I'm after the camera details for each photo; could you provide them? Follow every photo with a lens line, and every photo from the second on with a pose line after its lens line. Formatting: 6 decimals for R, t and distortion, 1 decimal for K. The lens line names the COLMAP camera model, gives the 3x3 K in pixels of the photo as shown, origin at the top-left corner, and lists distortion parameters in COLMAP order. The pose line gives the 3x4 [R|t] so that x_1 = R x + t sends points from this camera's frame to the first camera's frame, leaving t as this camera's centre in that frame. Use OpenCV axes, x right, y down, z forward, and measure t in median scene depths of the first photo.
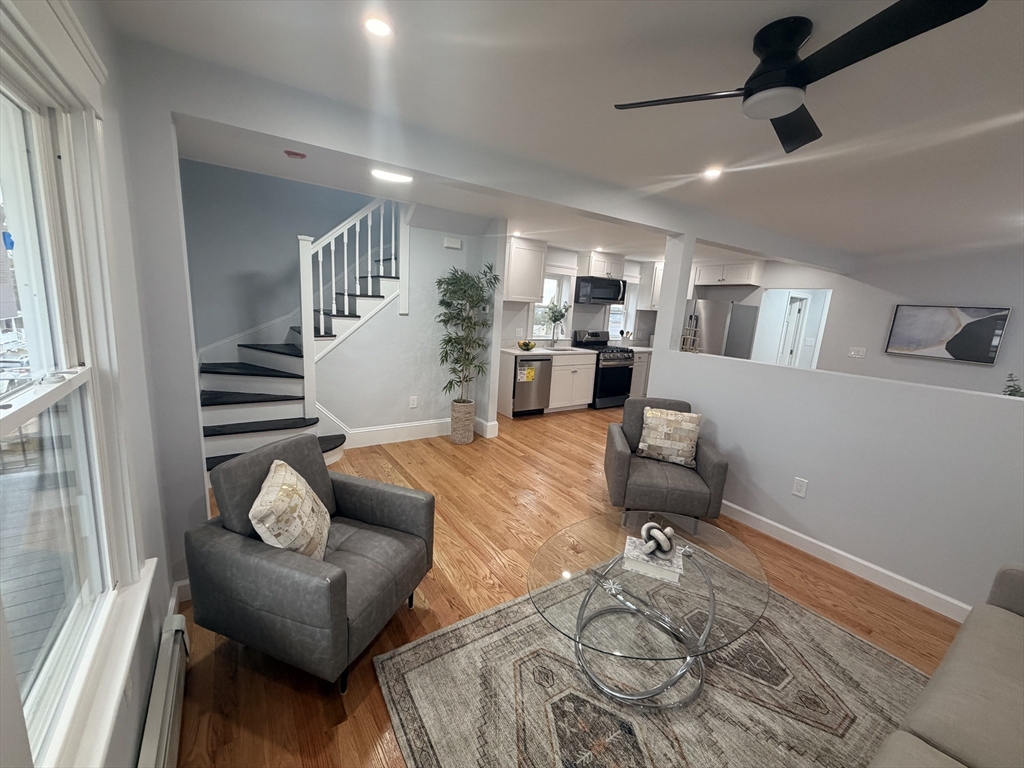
lens RADIAL K [[409.8, 0, 509.8], [0, 409.8, 386.2], [0, 0, 1]] dist [0.000372, -0.000035]
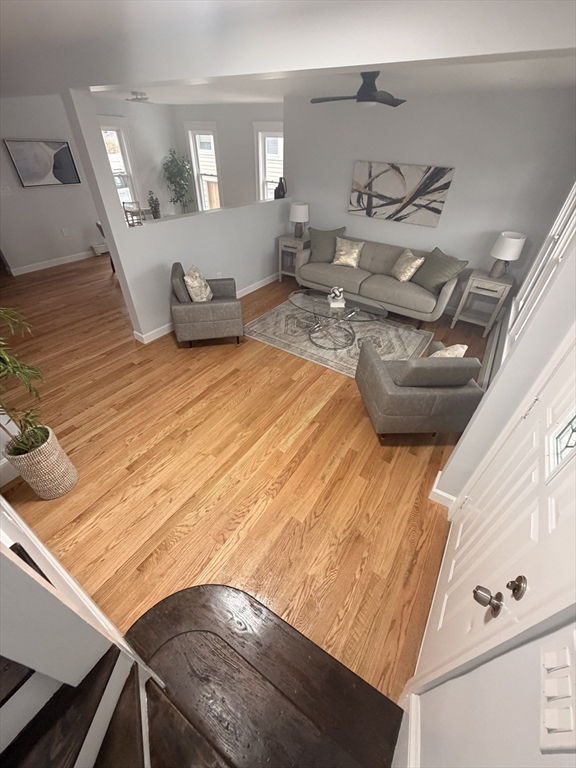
lens RADIAL K [[307.3, 0, 286.7], [0, 307.3, 381.4], [0, 0, 1]] dist [0.000372, -0.000035]
pose [[-0.382377, -0.626781, 0.678921, -0.669863], [0.127748, 0.691841, 0.710659, -0.375810], [-0.915133, 0.358470, -0.184474, 1.010089]]
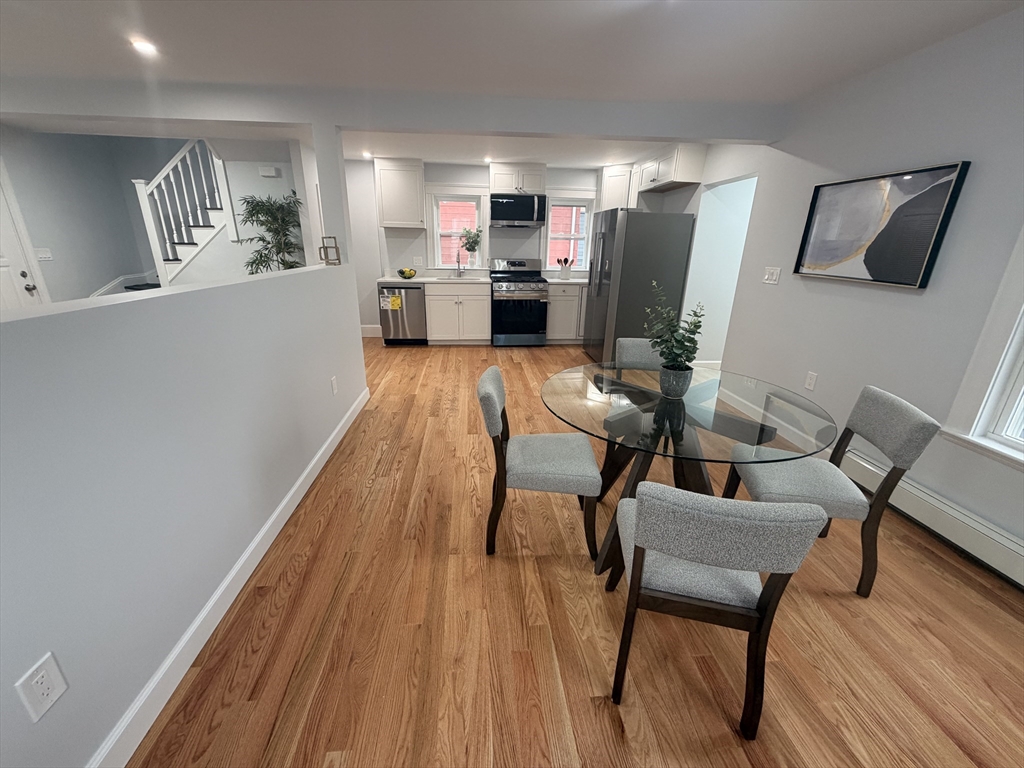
lens RADIAL K [[409.8, 0, 508.1], [0, 409.8, 385.9], [0, 0, 1]] dist [0.000372, -0.000035]
pose [[0.873673, 0.116760, -0.472295, 1.336621], [-0.060539, 0.989320, 0.132591, 0.040256], [0.482732, -0.087249, 0.871411, 0.417306]]
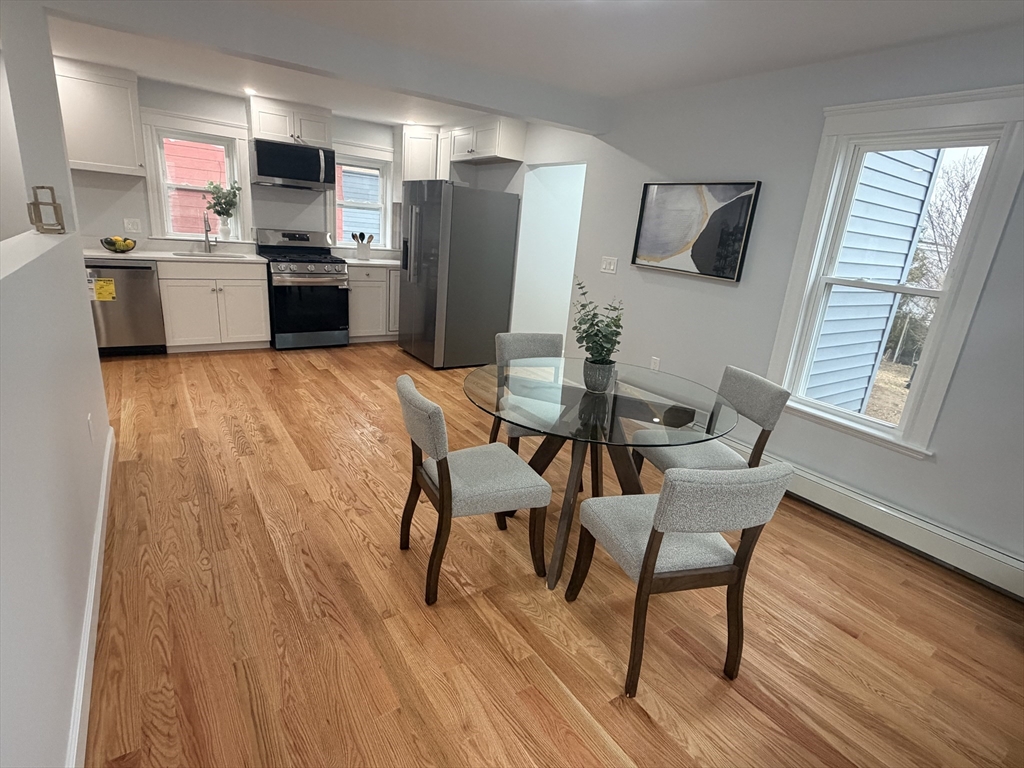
lens RADIAL K [[518.1, 0, 511.9], [0, 518.1, 387.2], [0, 0, 1]] dist [0.001533, -0.001936]
pose [[0.999707, 0.020592, 0.012704, 1.140673], [-0.021816, 0.994209, 0.105223, 0.038755], [-0.010463, -0.105469, 0.994368, 0.313301]]
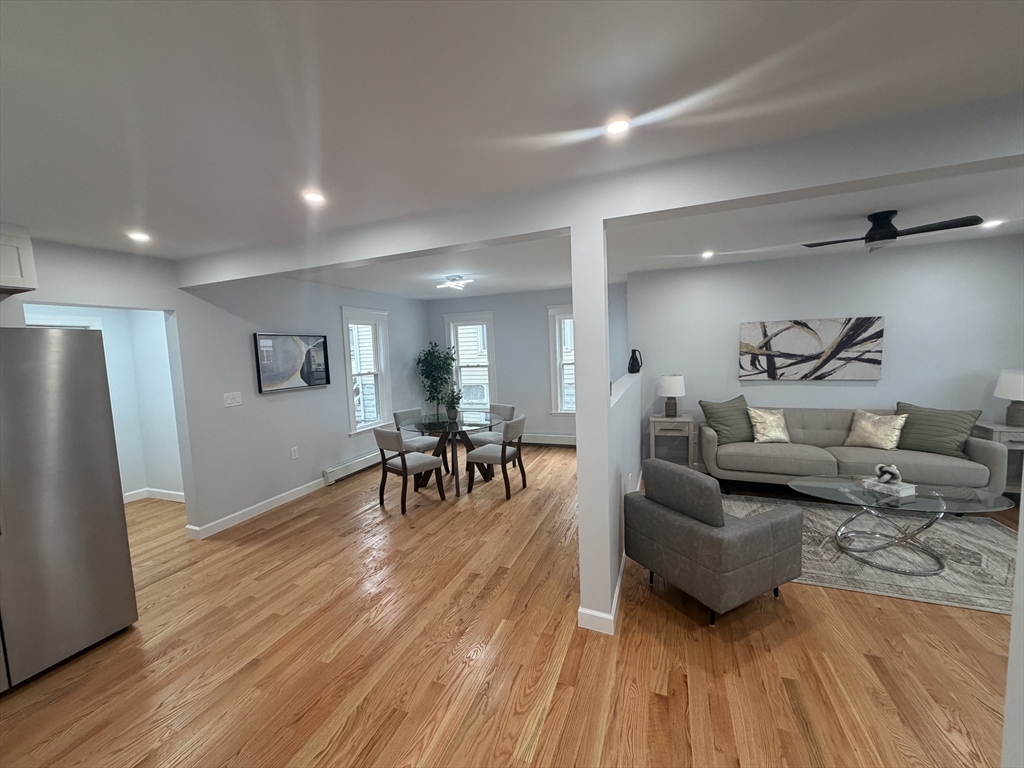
lens RADIAL K [[409.8, 0, 508.0], [0, 409.8, 381.7], [0, 0, 1]] dist [0.000372, -0.000035]
pose [[-0.572195, -0.107566, 0.813033, -0.037758], [0.165854, 0.955700, 0.243166, -0.343863], [-0.803172, 0.273983, -0.529007, 1.617974]]
